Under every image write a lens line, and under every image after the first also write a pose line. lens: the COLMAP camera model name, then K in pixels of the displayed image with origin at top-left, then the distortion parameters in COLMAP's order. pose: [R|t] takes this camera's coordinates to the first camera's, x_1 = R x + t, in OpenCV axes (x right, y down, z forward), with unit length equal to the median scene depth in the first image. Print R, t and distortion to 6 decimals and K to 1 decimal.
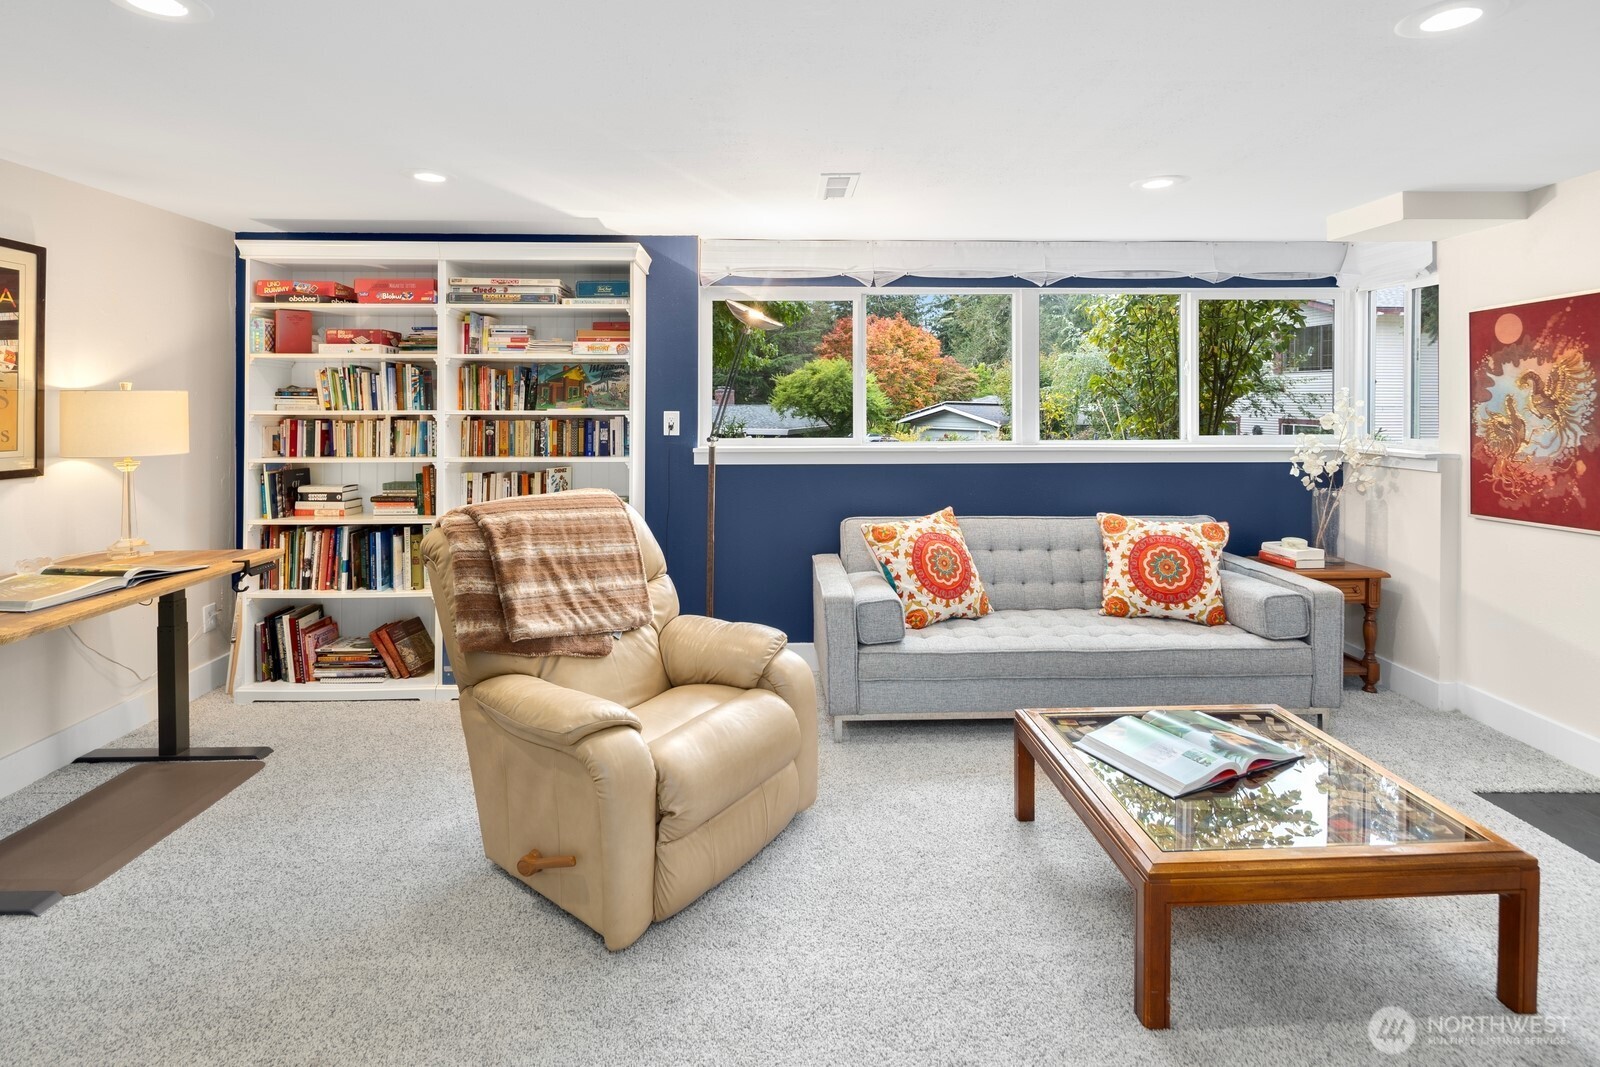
lens RADIAL K [[779.9, 0, 799.9], [0, 779.9, 401.7], [0, 0, 1]] dist [0.001270, 0.000180]
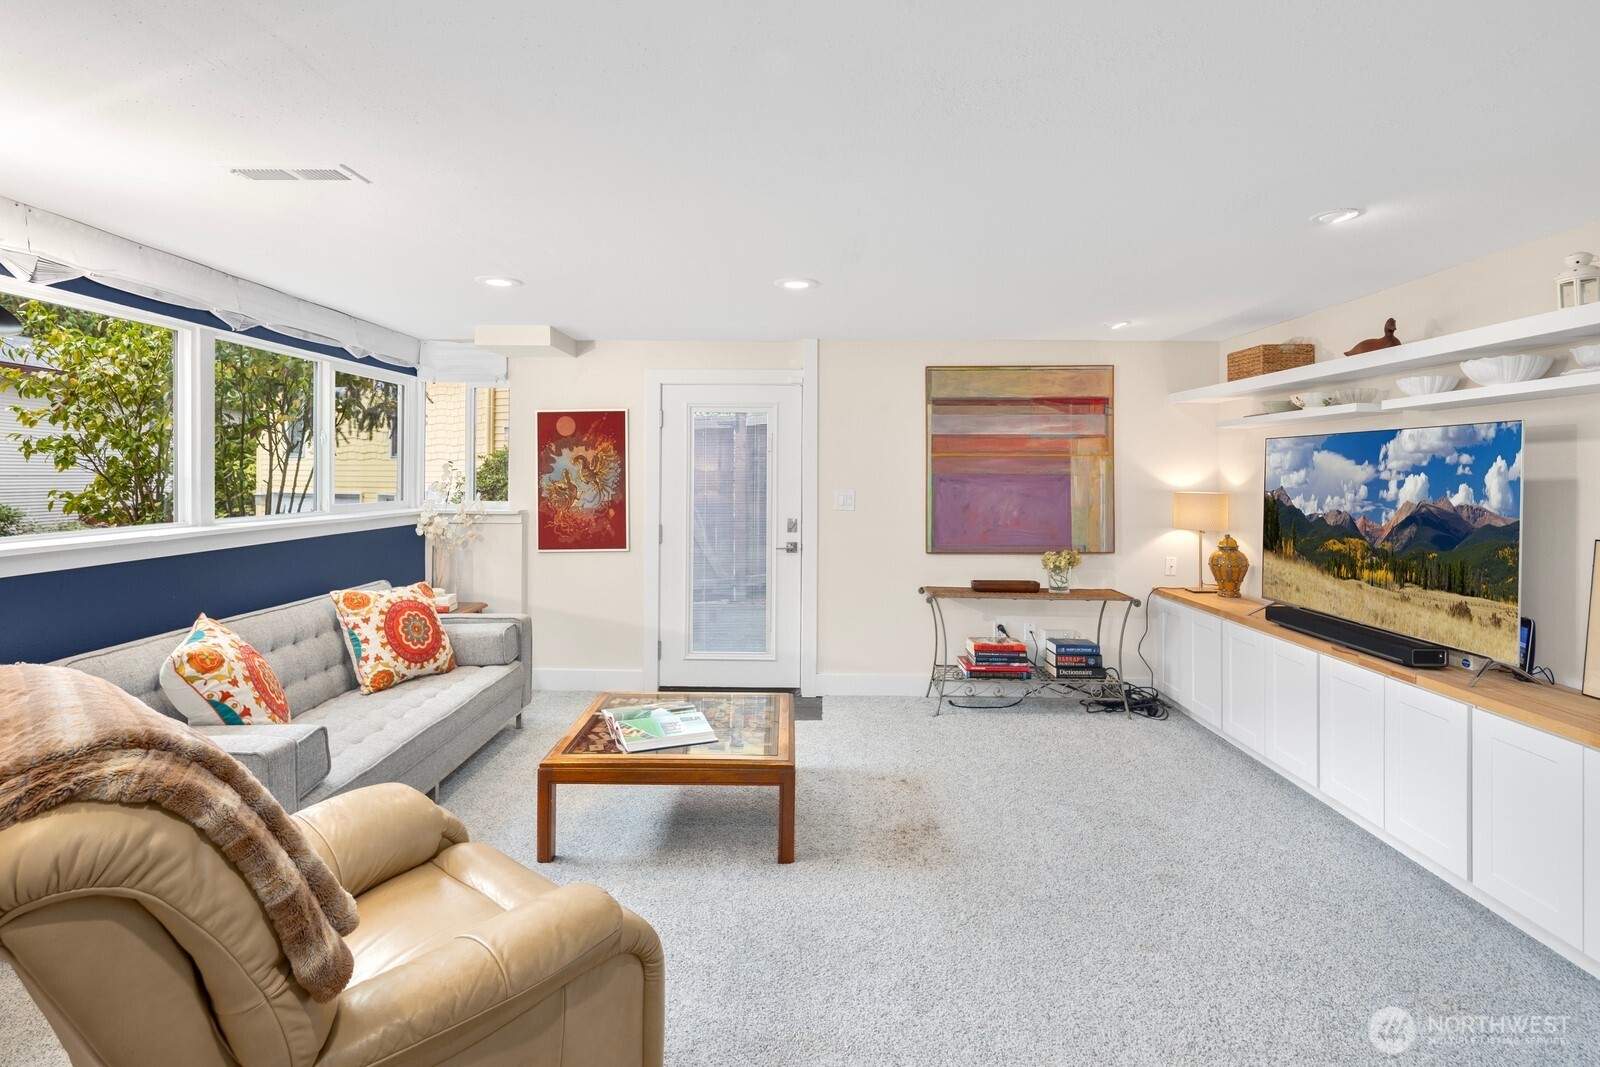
lens RADIAL K [[787.1, 0, 794.6], [0, 787.1, 455.3], [0, 0, 1]] dist [-0.003504, -0.000264]
pose [[0.043106, 0.025157, 0.998754, -0.587500], [-0.006535, 0.999669, -0.024898, -0.000152], [-0.999049, -0.005454, 0.043256, 0.451905]]
